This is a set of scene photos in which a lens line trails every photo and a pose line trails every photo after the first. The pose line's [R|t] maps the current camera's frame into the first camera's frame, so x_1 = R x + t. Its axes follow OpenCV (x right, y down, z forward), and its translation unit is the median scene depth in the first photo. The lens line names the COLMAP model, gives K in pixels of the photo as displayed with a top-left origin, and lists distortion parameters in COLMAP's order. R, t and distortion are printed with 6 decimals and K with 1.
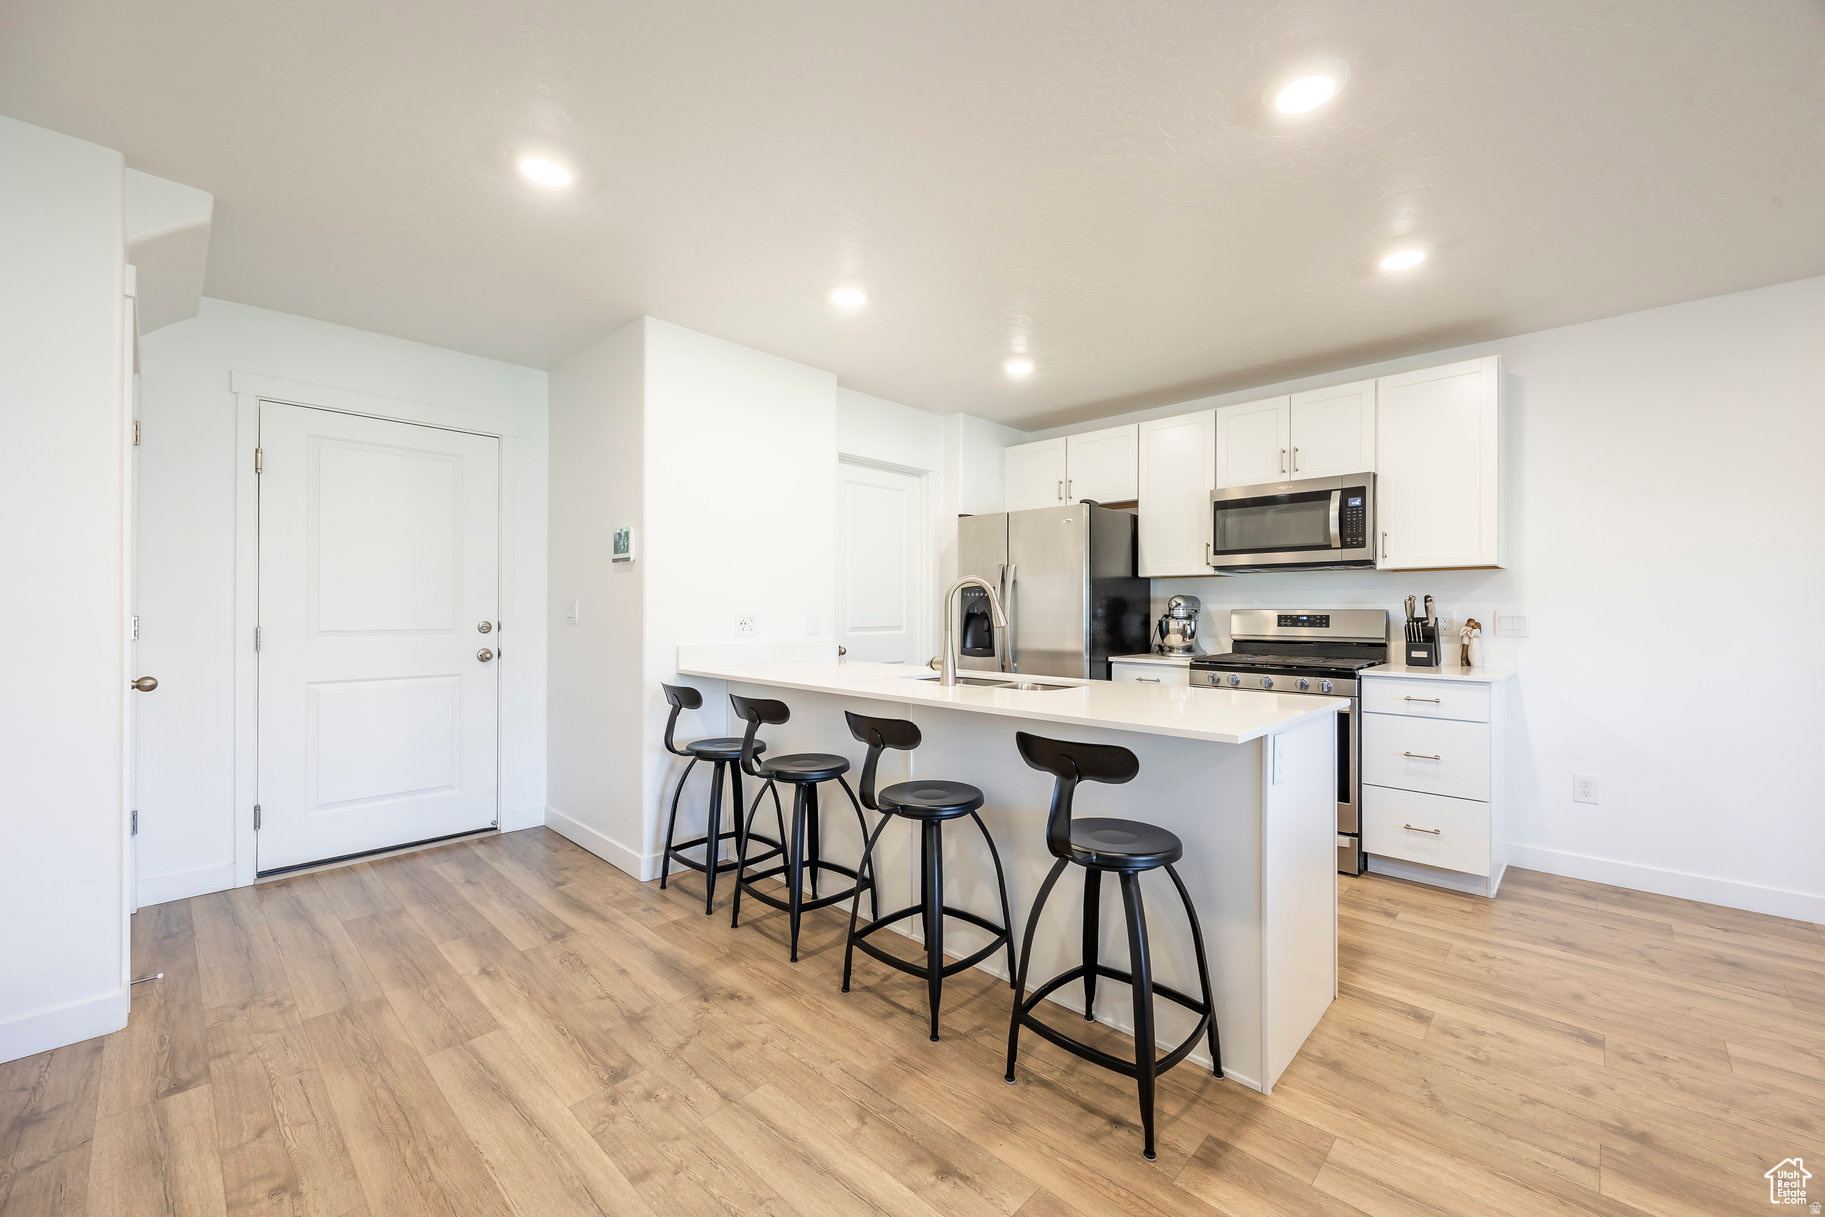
lens RADIAL K [[729.9, 0, 923.9], [0, 729.9, 600.7], [0, 0, 1]] dist [0.006701, -0.000454]
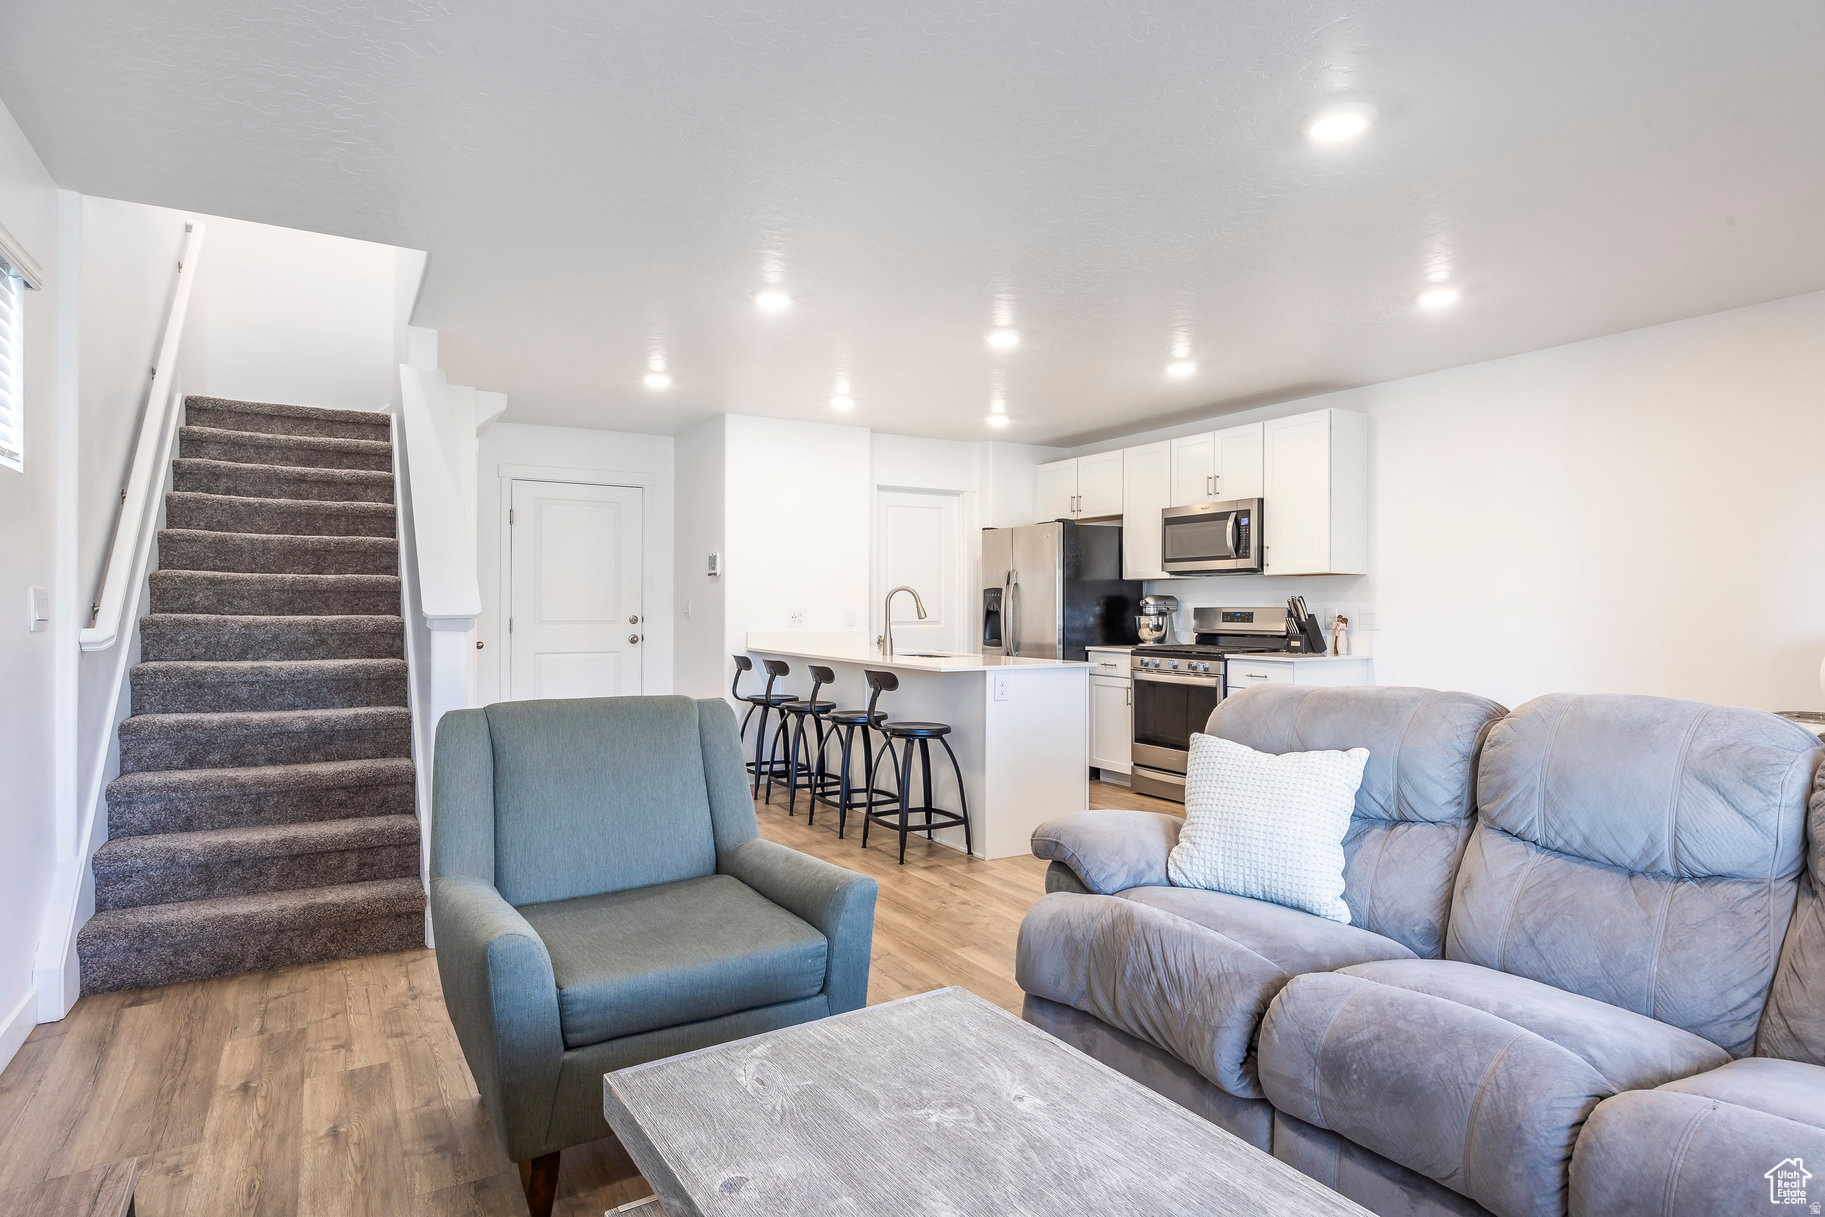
lens RADIAL K [[1017.5, 0, 908.8], [0, 1017.5, 592.1], [0, 0, 1]] dist [-0.003876, 0.000652]
pose [[0.957985, -0.003405, -0.286798, 0.527092], [0.003029, 0.999994, -0.001757, -0.012679], [0.286802, 0.000814, 0.957990, -0.816604]]
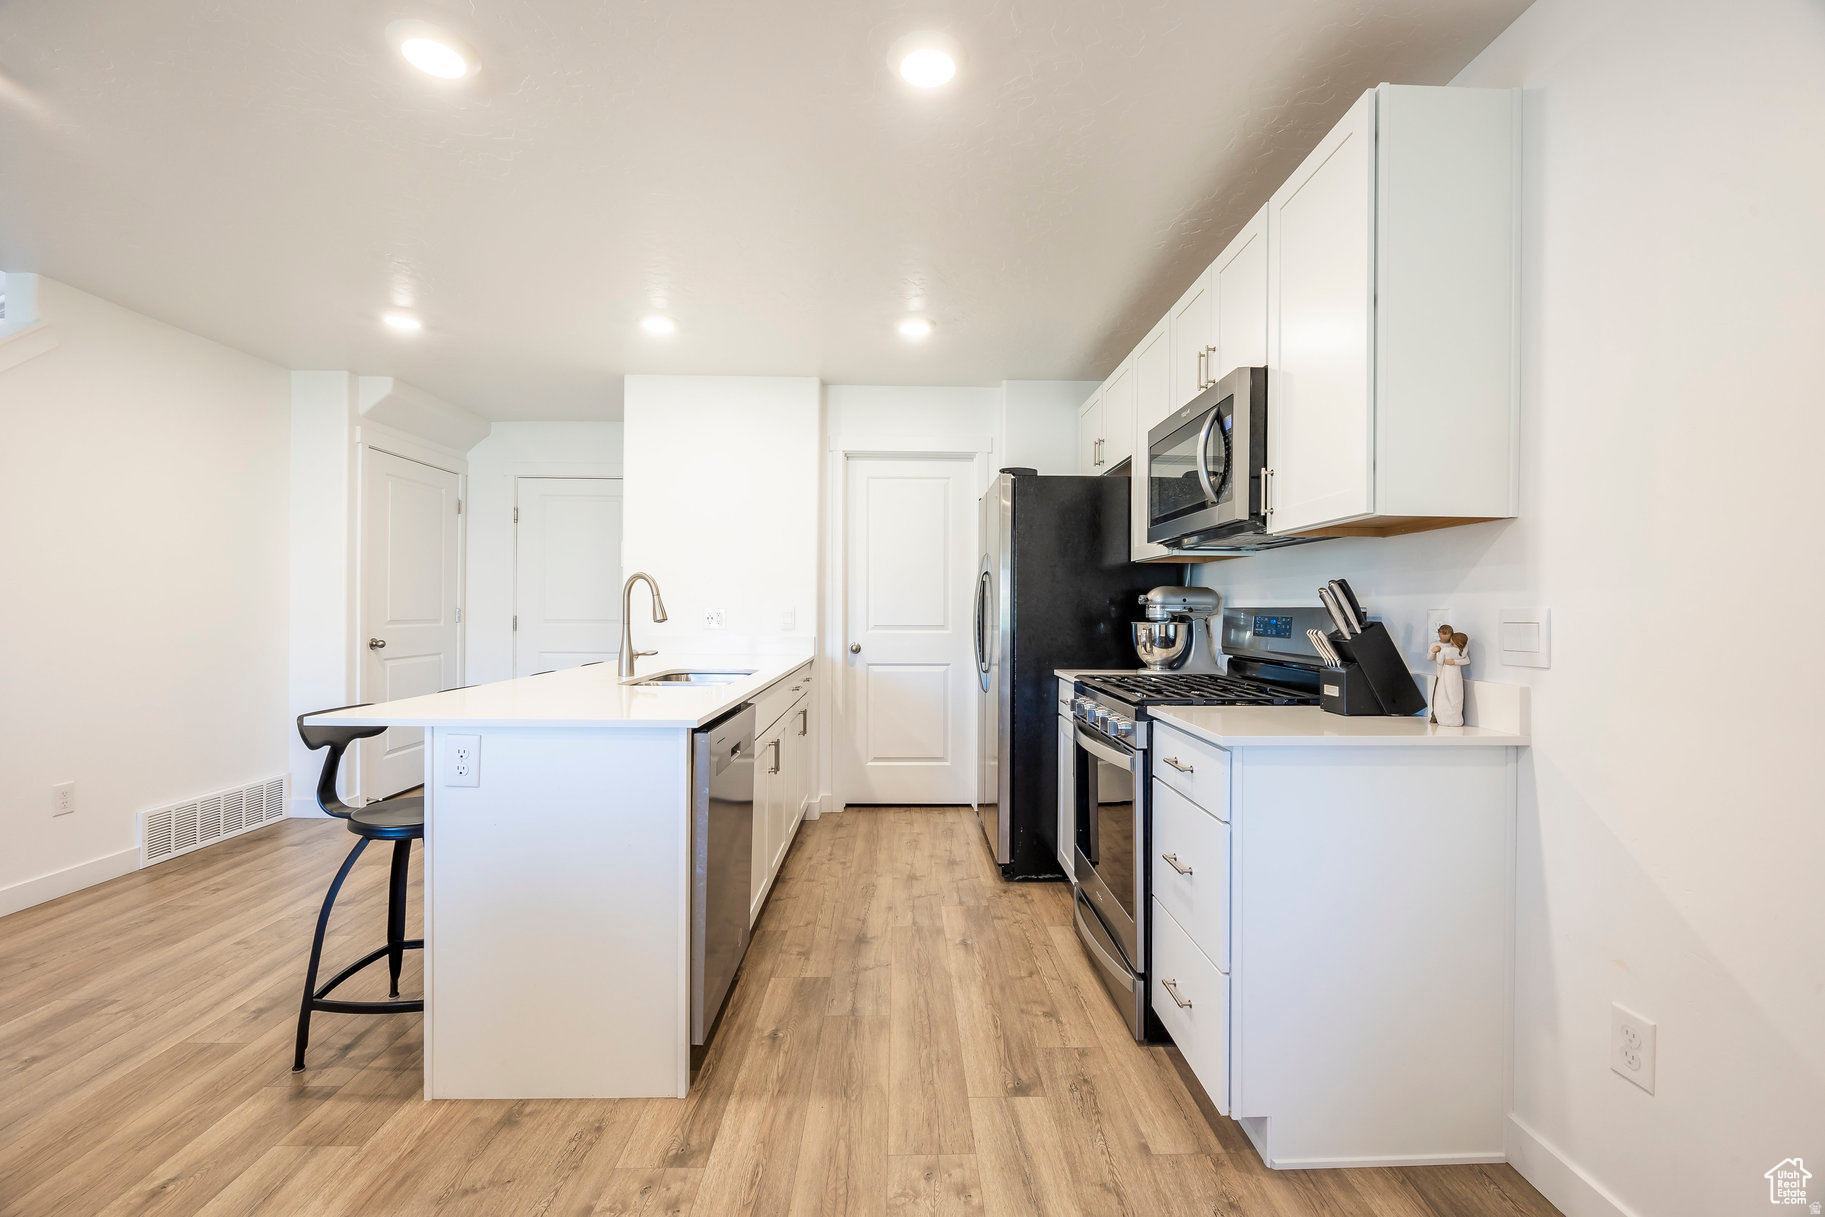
lens RADIAL K [[774.8, 0, 915.7], [0, 774.8, 596.5], [0, 0, 1]] dist [-0.001951, -0.000640]
pose [[0.697172, -0.007923, -0.716860, 0.844537], [0.004371, 0.999967, -0.006800, 0.007020], [0.716891, 0.001607, 0.697184, 0.378511]]
